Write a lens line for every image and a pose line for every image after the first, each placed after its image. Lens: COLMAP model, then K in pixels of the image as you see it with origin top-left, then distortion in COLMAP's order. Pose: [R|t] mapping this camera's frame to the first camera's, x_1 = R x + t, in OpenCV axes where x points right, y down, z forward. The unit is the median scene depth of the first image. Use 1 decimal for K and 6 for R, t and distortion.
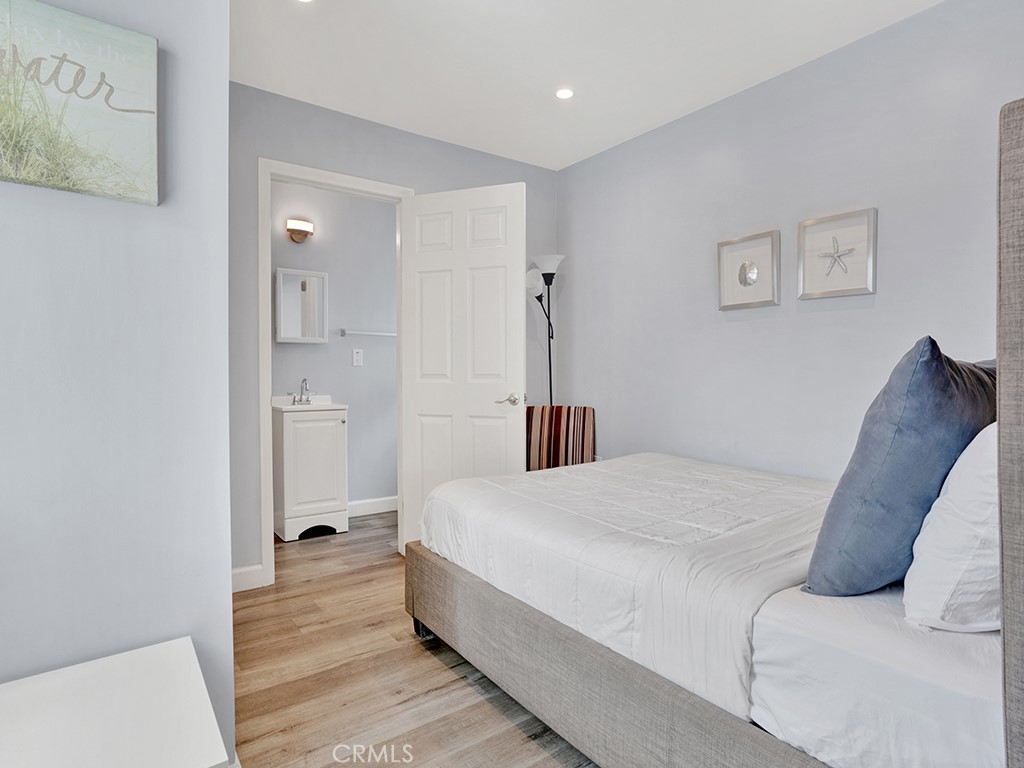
lens RADIAL K [[551.6, 0, 512.2], [0, 551.6, 378.7], [0, 0, 1]] dist [-0.002422, 0.000078]
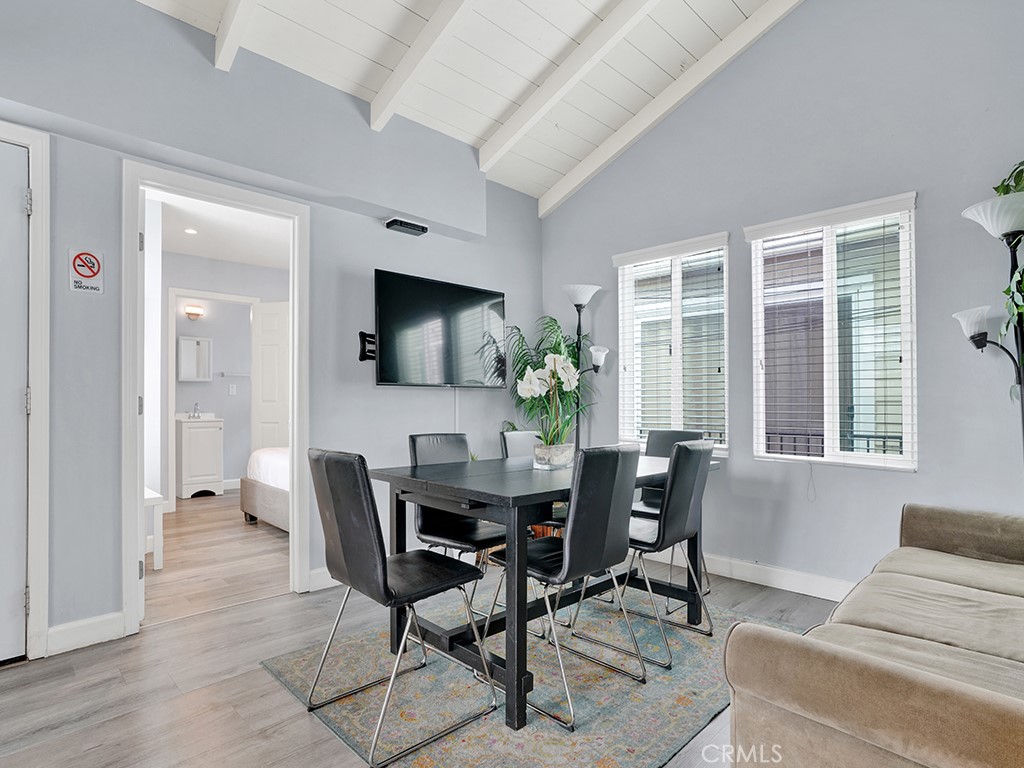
lens RADIAL K [[551.6, 0, 510.0], [0, 551.6, 392.0], [0, 0, 1]] dist [-0.002422, 0.000078]
pose [[0.990693, 0.000379, 0.136115, 0.342831], [0.002890, 0.999712, -0.023820, 0.009256], [-0.136085, 0.023992, 0.990407, -0.795181]]
